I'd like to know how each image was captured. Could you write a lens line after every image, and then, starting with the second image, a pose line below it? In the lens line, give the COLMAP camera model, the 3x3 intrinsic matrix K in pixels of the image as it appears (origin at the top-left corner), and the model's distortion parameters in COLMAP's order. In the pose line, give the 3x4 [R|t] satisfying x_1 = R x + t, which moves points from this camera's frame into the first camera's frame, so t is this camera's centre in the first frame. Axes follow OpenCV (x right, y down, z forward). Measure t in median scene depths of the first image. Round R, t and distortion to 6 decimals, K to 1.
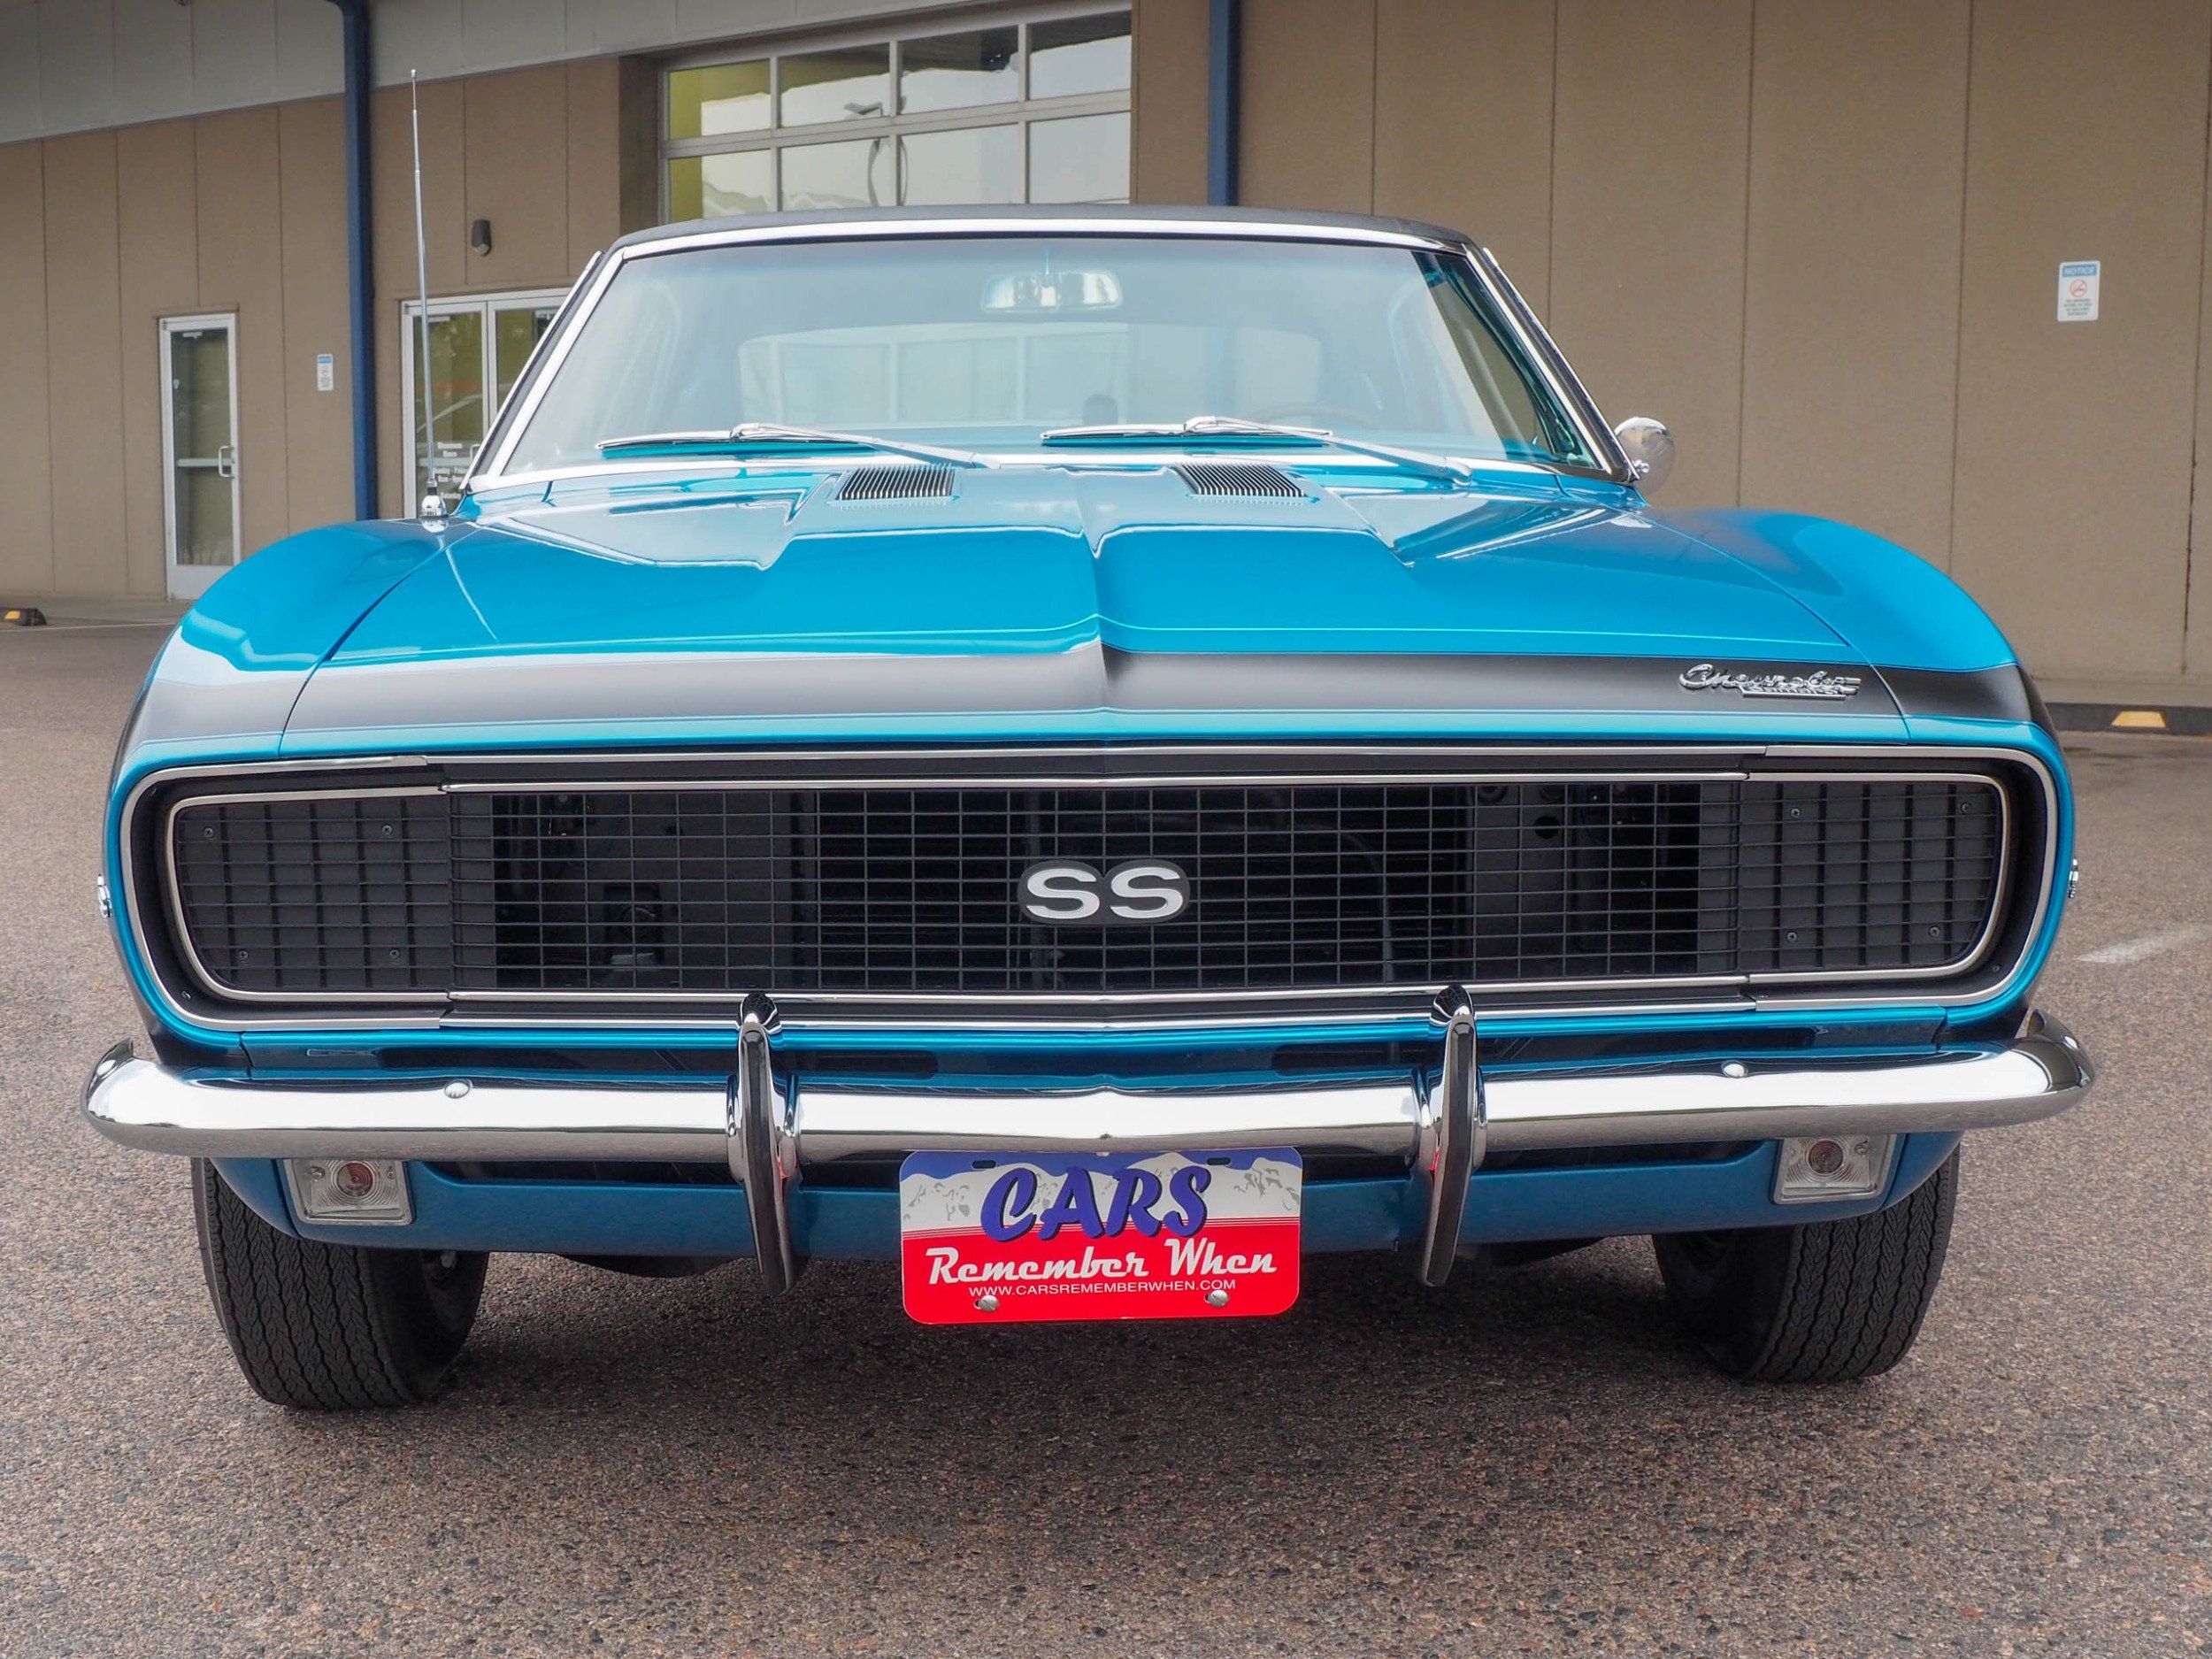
lens RADIAL K [[2851.6, 0, 1098.2], [0, 2851.6, 830.2], [0, 0, 1]] dist [0.015964, -0.011924]
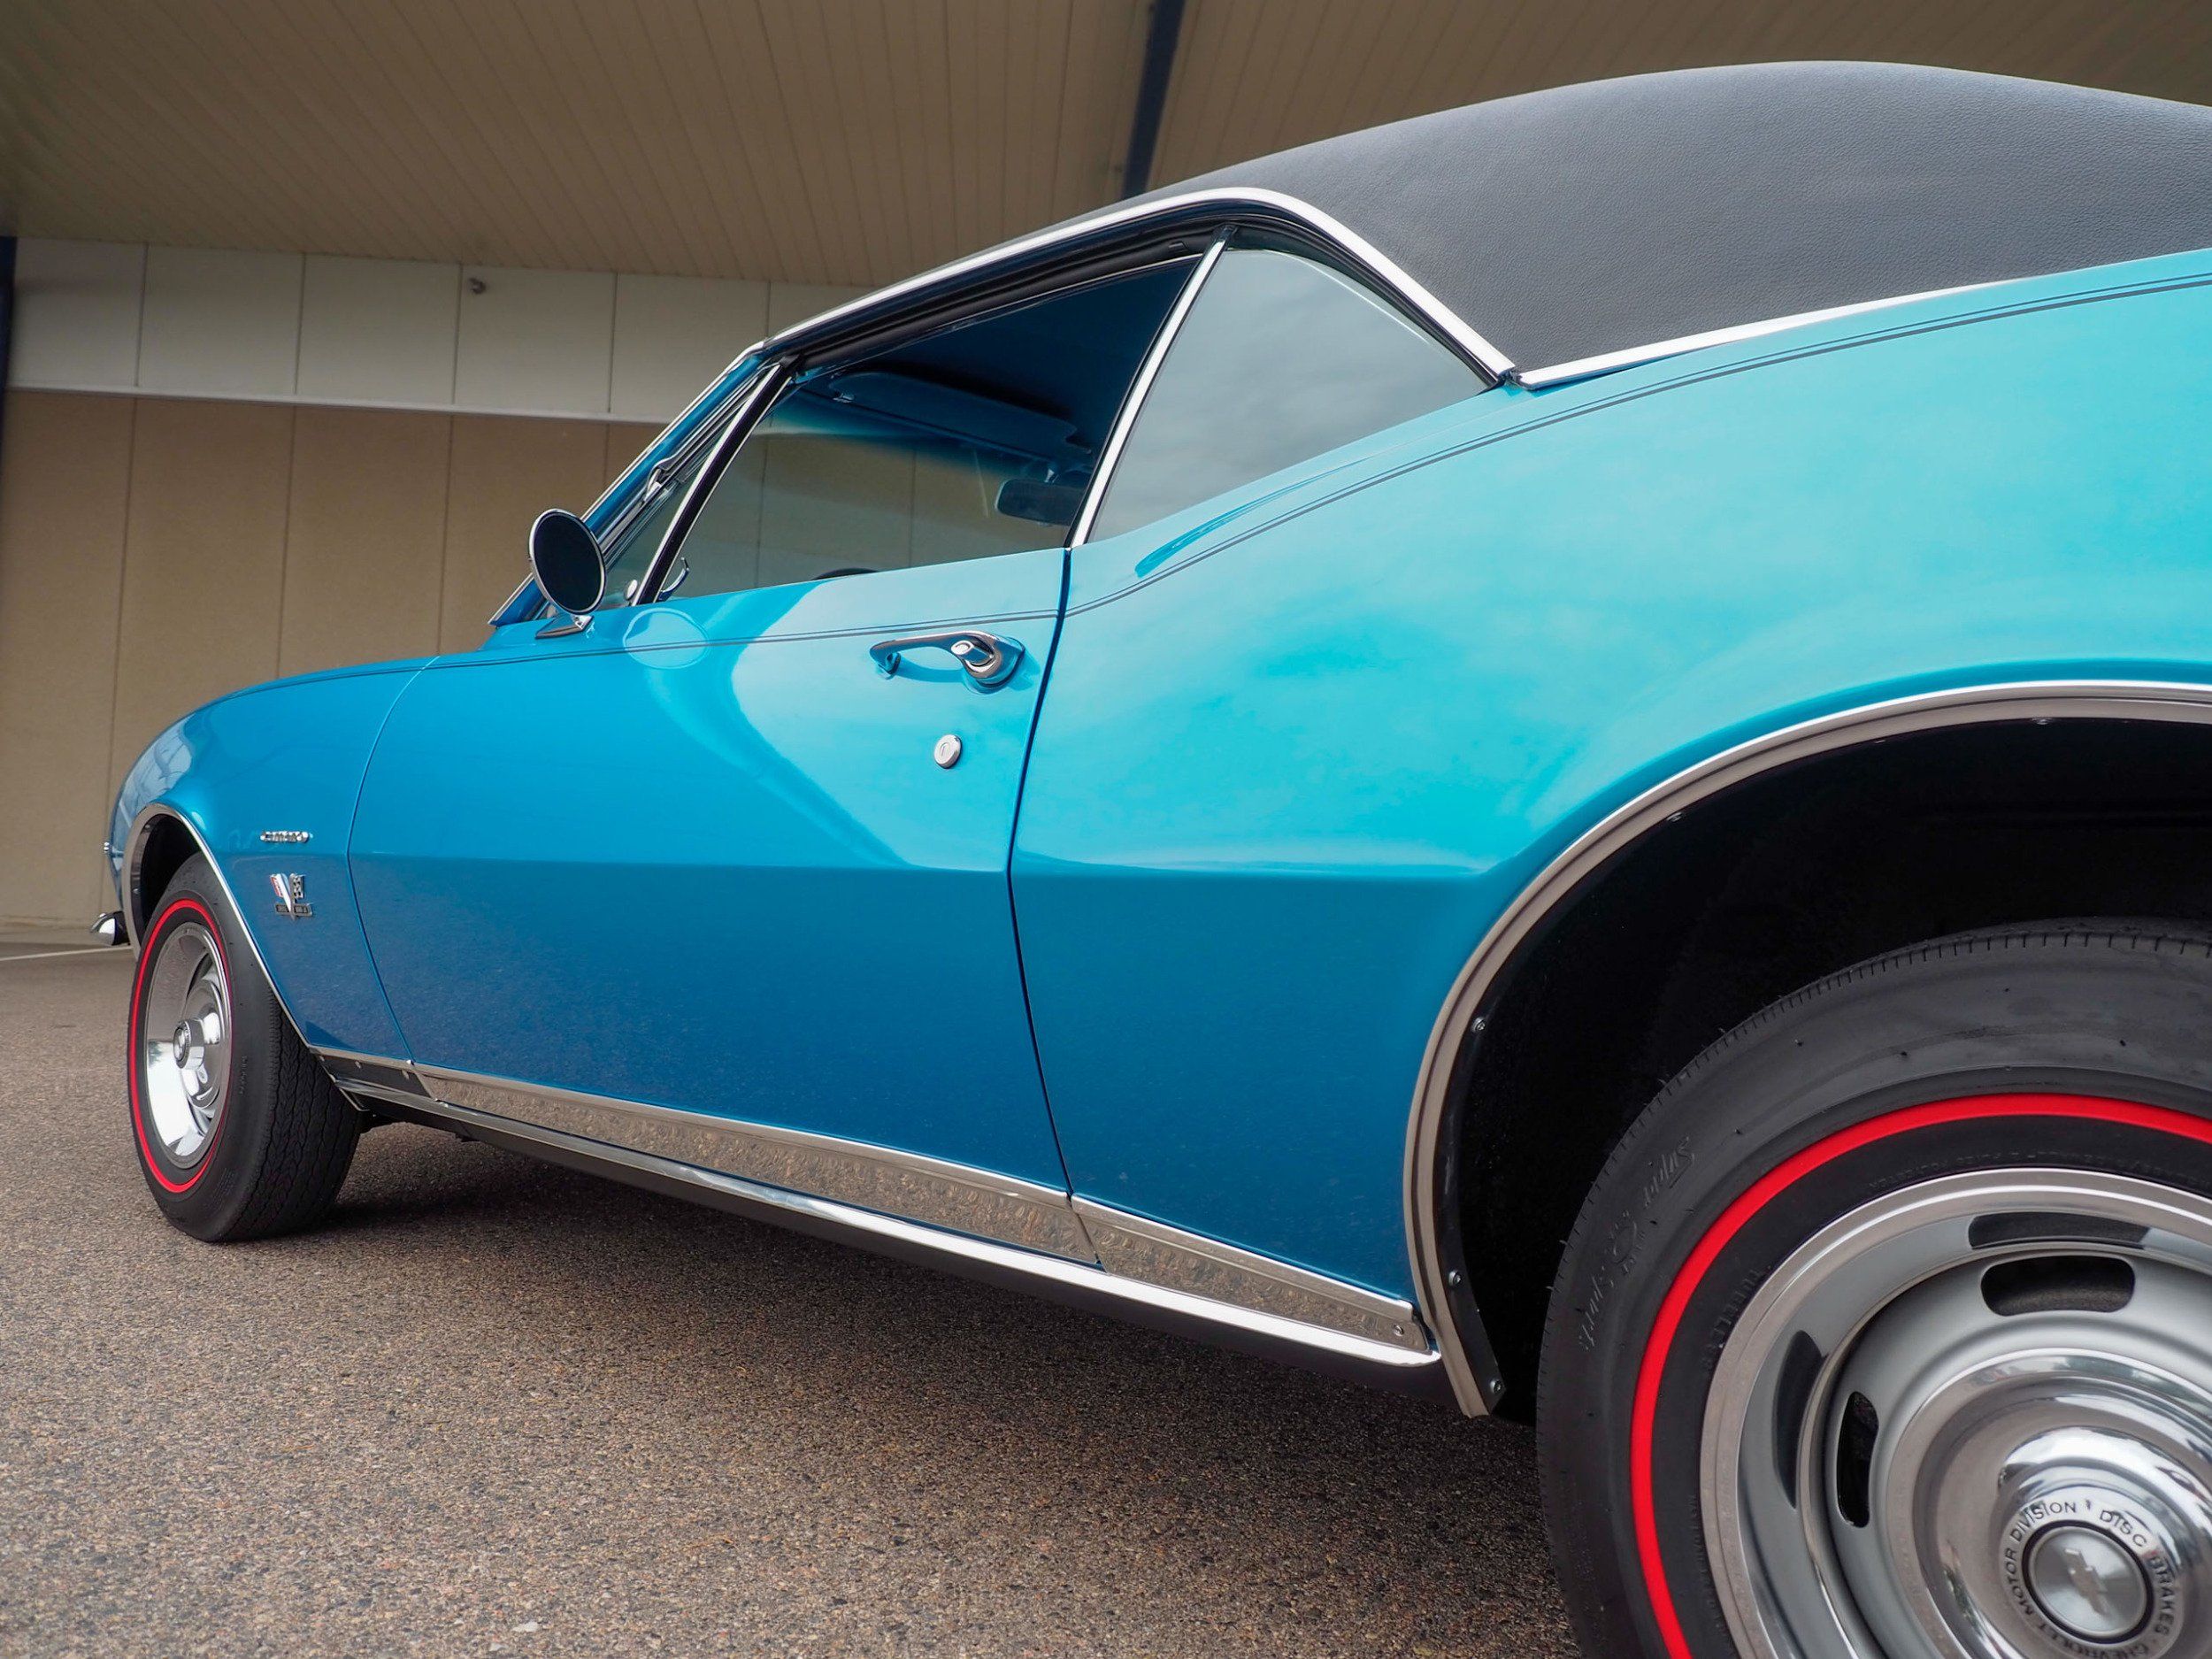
lens RADIAL K [[1665.1, 0, 1104.7], [0, 1665.1, 802.2], [0, 0, 1]] dist [-0.004037, -0.000350]
pose [[0.724579, 0.057029, 0.686828, -0.606444], [0.047154, 0.990133, -0.131959, 0.005005], [-0.687576, 0.128001, 0.714741, 0.995906]]
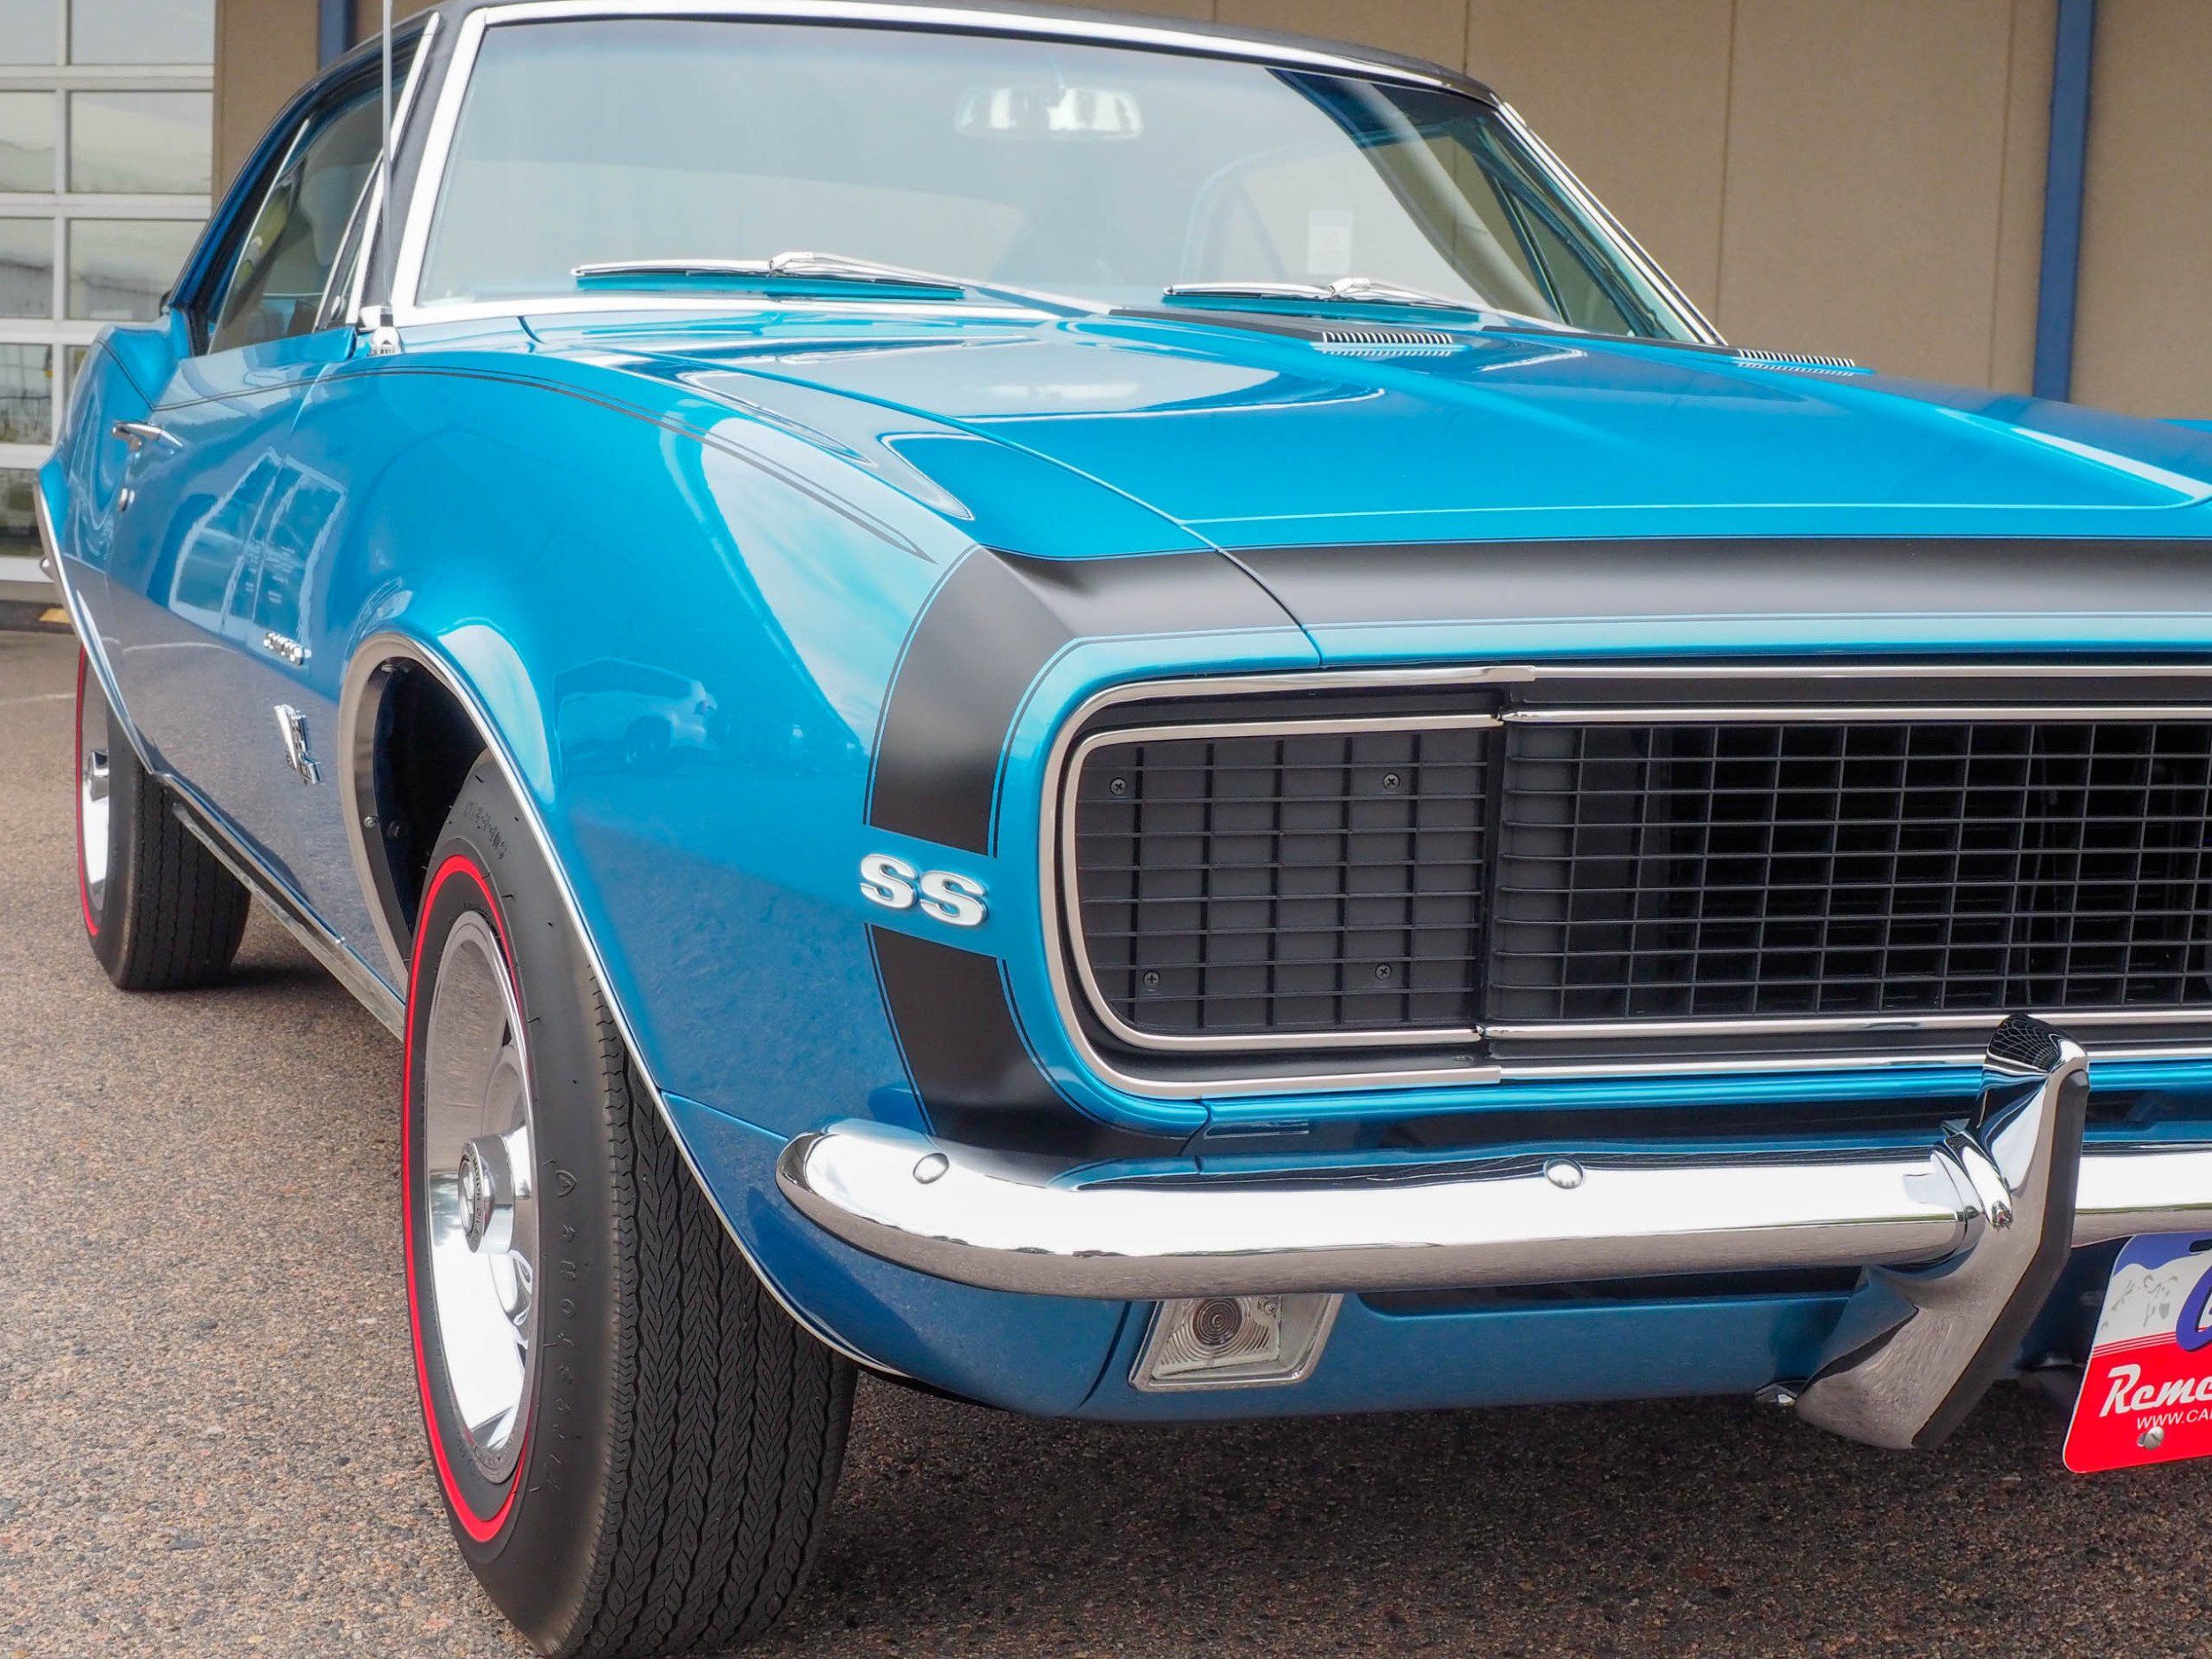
lens RADIAL K [[3162.2, 0, 1141.1], [0, 3162.2, 813.2], [0, 0, 1]] dist [0.002774, 0.009025]
pose [[0.930538, -0.004522, 0.366168, -0.512379], [0.006160, 0.999976, -0.003305, 0.008363], [-0.366144, 0.005331, 0.930543, 0.315198]]
